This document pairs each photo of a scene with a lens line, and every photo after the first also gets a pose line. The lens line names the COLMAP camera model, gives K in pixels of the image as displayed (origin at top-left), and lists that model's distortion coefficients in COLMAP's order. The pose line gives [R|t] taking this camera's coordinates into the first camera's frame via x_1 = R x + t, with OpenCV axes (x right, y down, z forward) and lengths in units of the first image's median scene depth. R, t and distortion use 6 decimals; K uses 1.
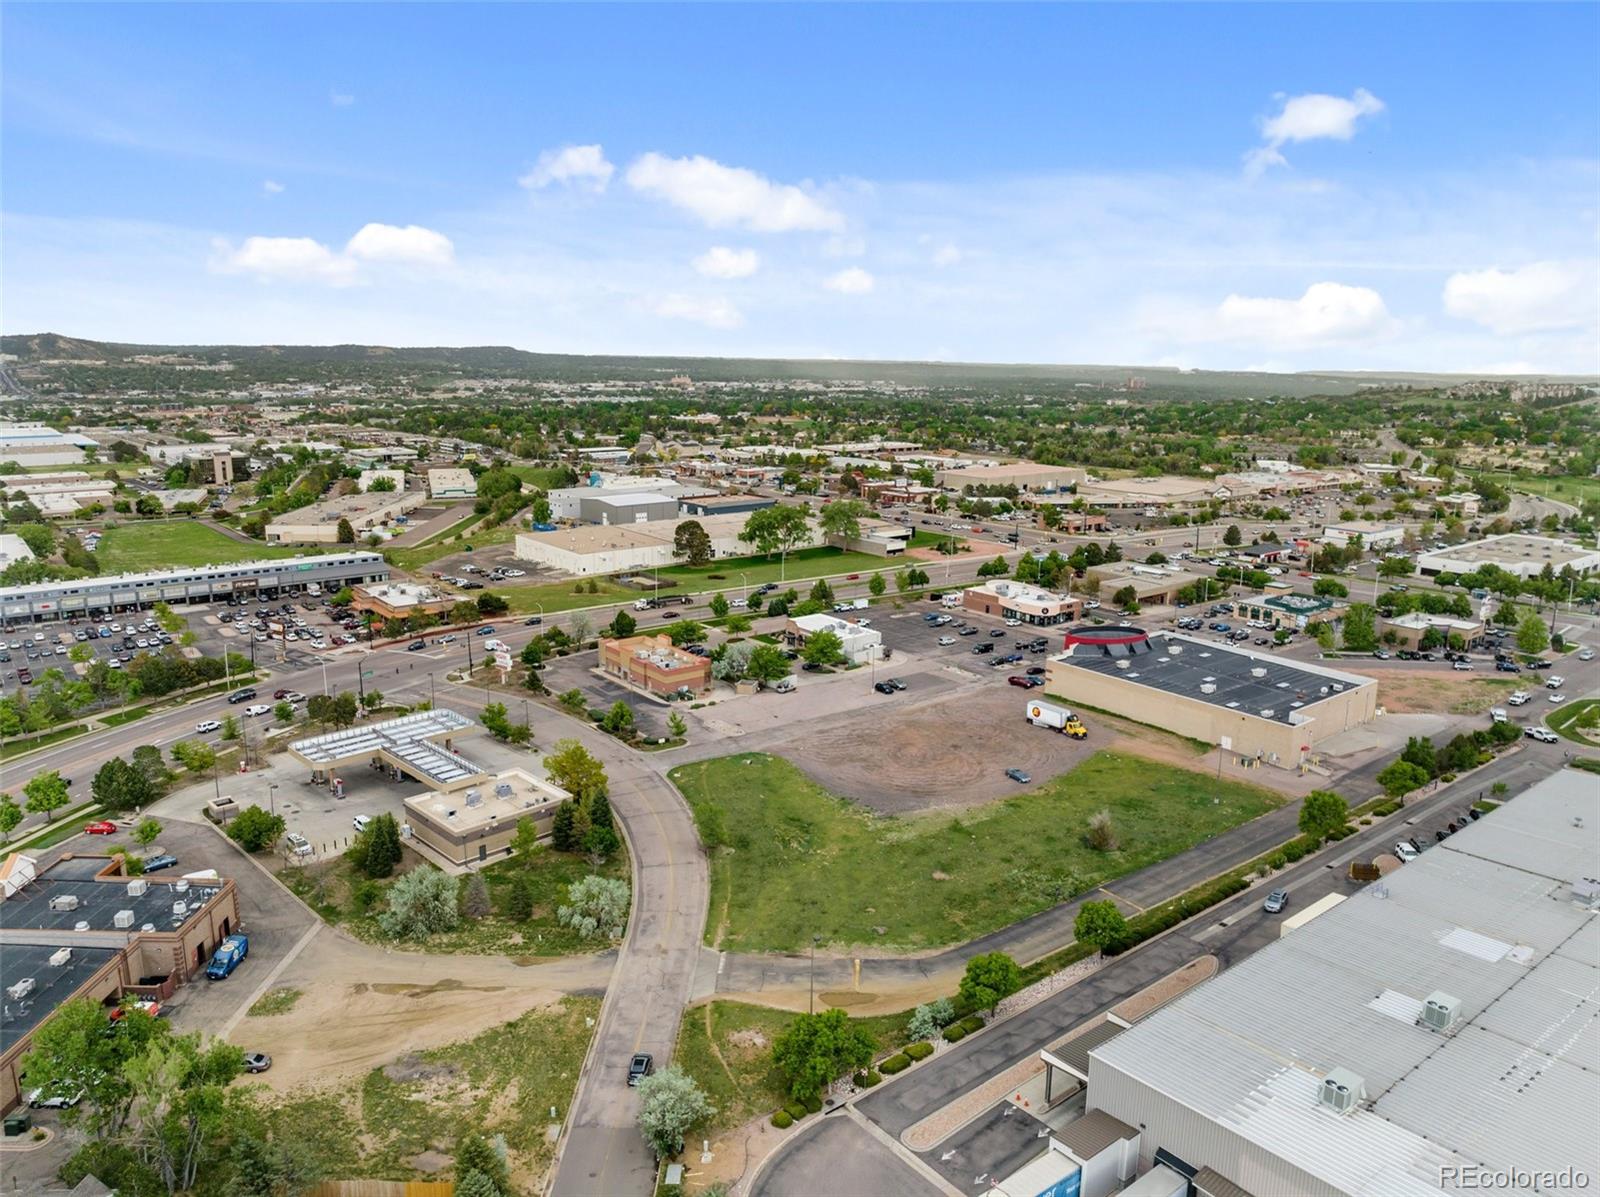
lens RADIAL K [[1127.7, 0, 801.2], [0, 1127.7, 598.7], [0, 0, 1]] dist [-0.038212, 0.002329]
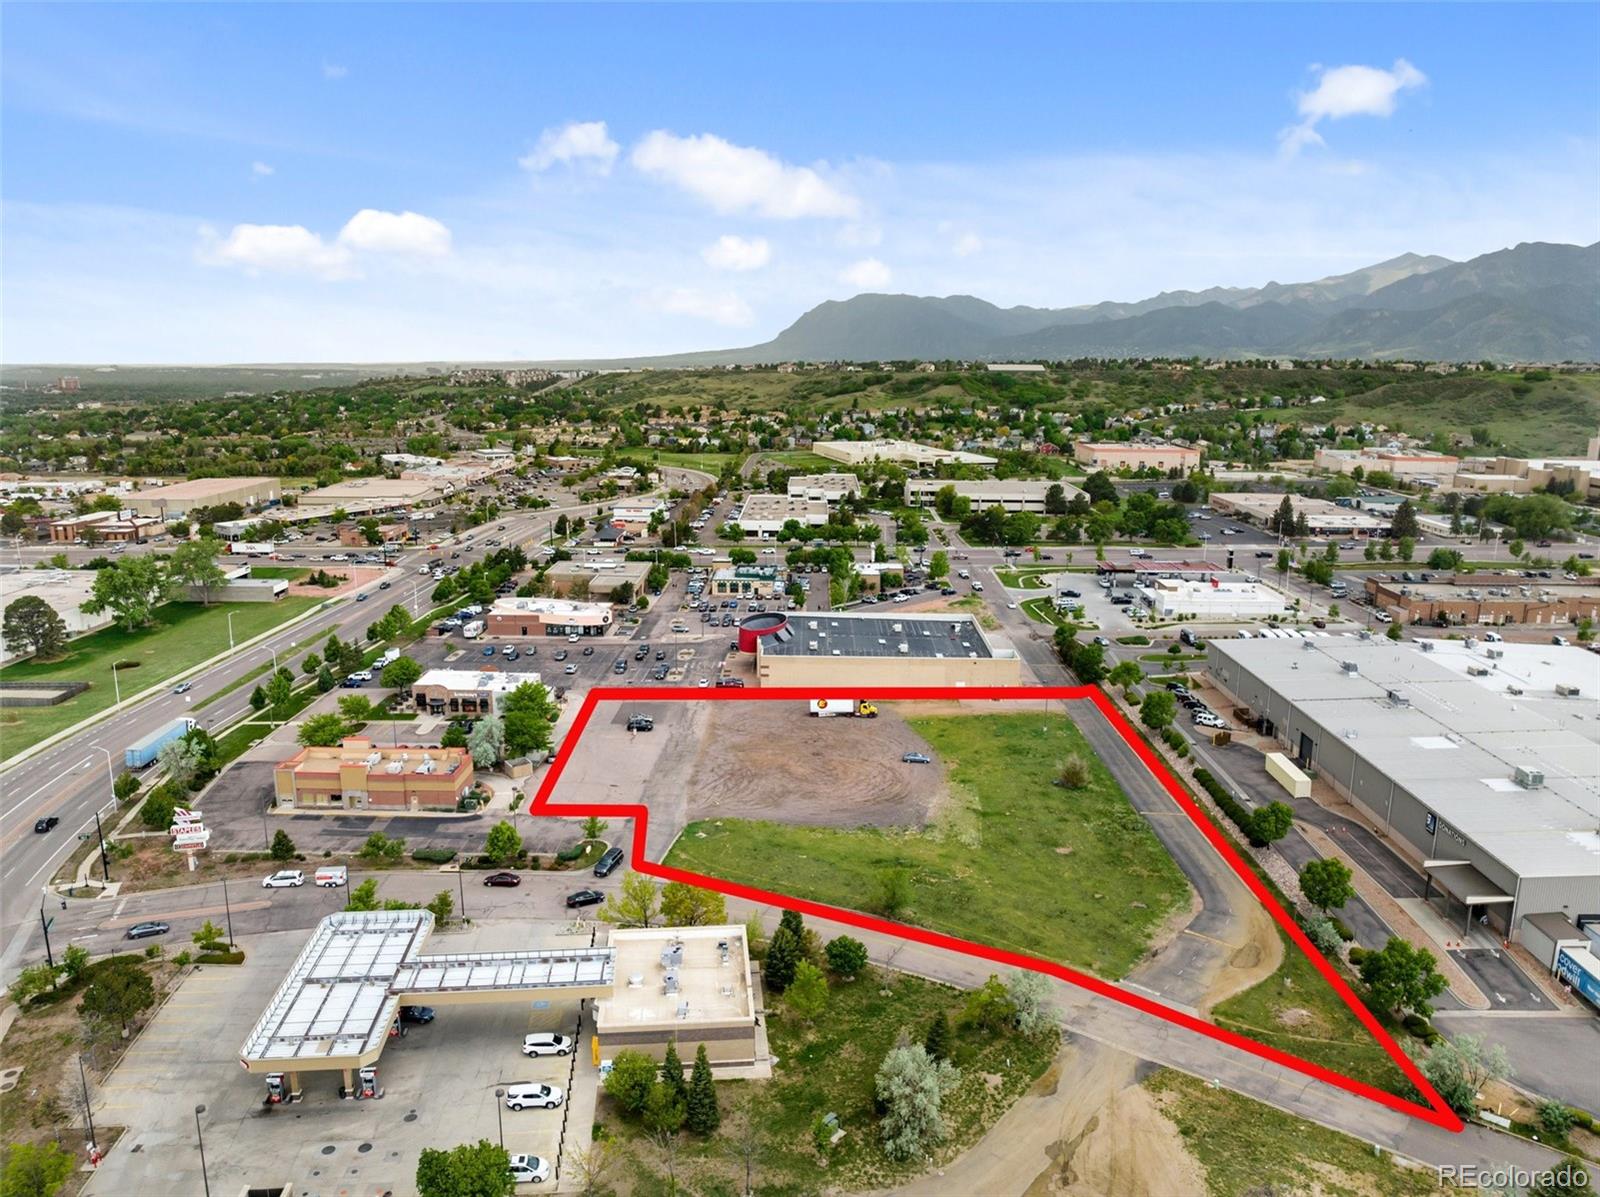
lens RADIAL K [[1128.7, 0, 802.0], [0, 1128.7, 590.3], [0, 0, 1]] dist [-0.033600, -0.003474]
pose [[0.628466, -0.164842, 0.760169, -0.522080], [0.165502, 0.983247, 0.076388, -0.076167], [-0.760026, 0.077803, 0.645219, 0.318231]]
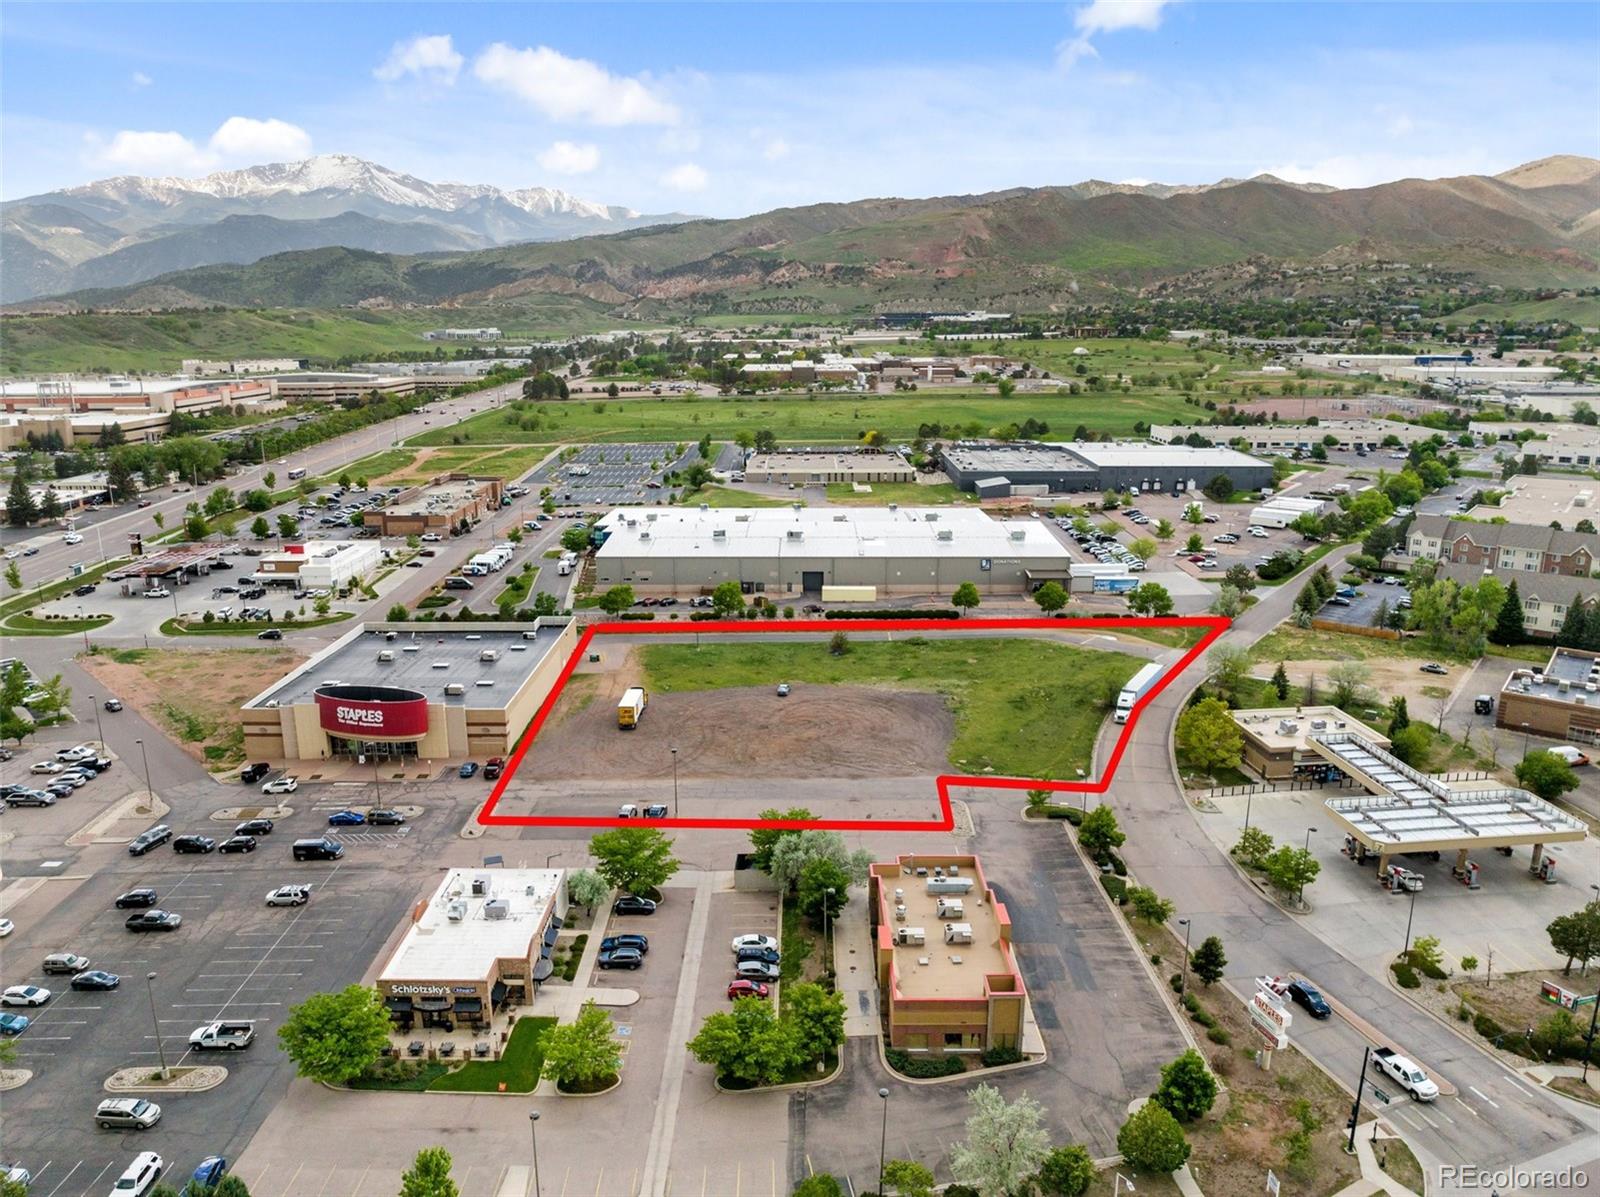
lens RADIAL K [[1127.7, 0, 801.2], [0, 1127.7, 598.7], [0, 0, 1]] dist [-0.038212, 0.002329]
pose [[-0.784463, -0.159016, 0.599442, -0.362426], [0.128675, 0.903802, 0.408147, -0.287355], [-0.606679, 0.397310, -0.688538, 1.370182]]
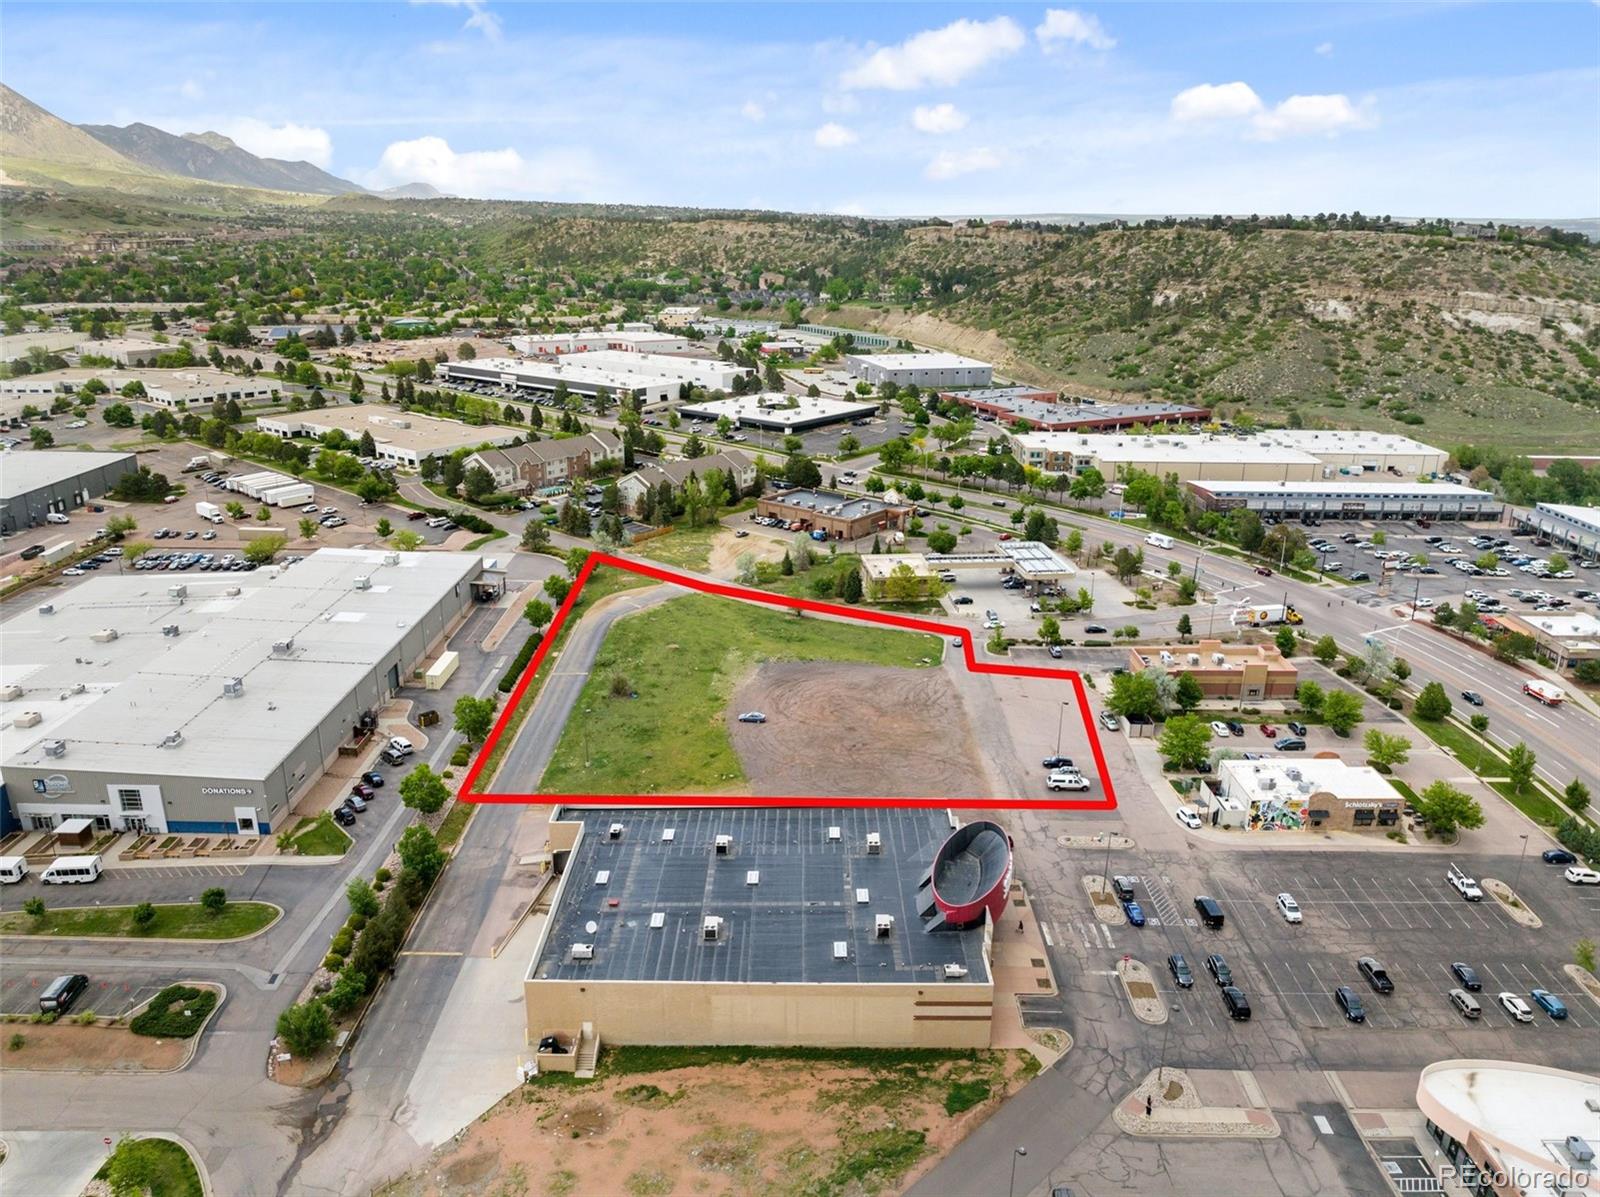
lens RADIAL K [[1128.7, 0, 802.0], [0, 1128.7, 590.3], [0, 0, 1]] dist [-0.033600, -0.003474]
pose [[-0.618312, 0.228426, -0.752005, 0.758616], [-0.183055, 0.888659, 0.420447, -0.328937], [0.764317, 0.397626, -0.507654, 1.237962]]
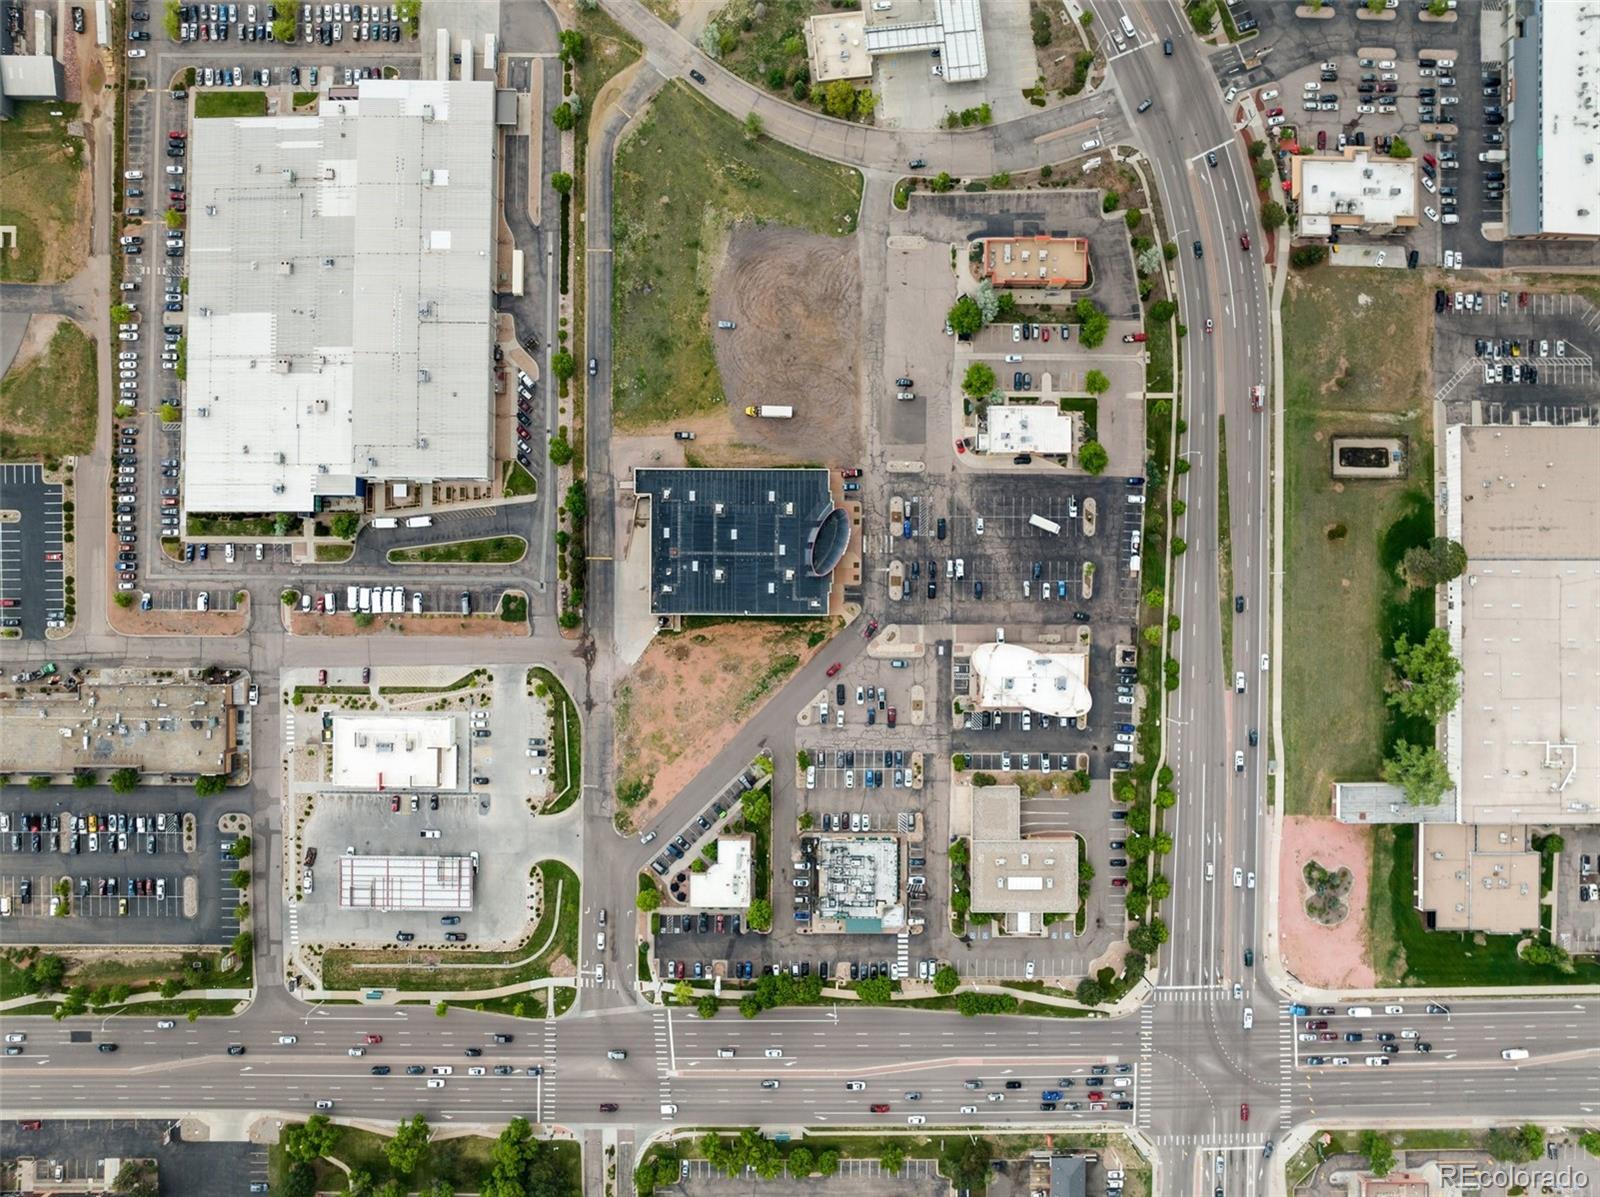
lens RADIAL K [[1127.7, 0, 801.2], [0, 1127.7, 598.7], [0, 0, 1]] dist [-0.038212, 0.002329]
pose [[-0.621435, 0.783367, -0.012406, 0.380299], [-0.177558, -0.125396, 0.976089, -1.282390], [0.763080, 0.608779, 0.217019, 0.784379]]
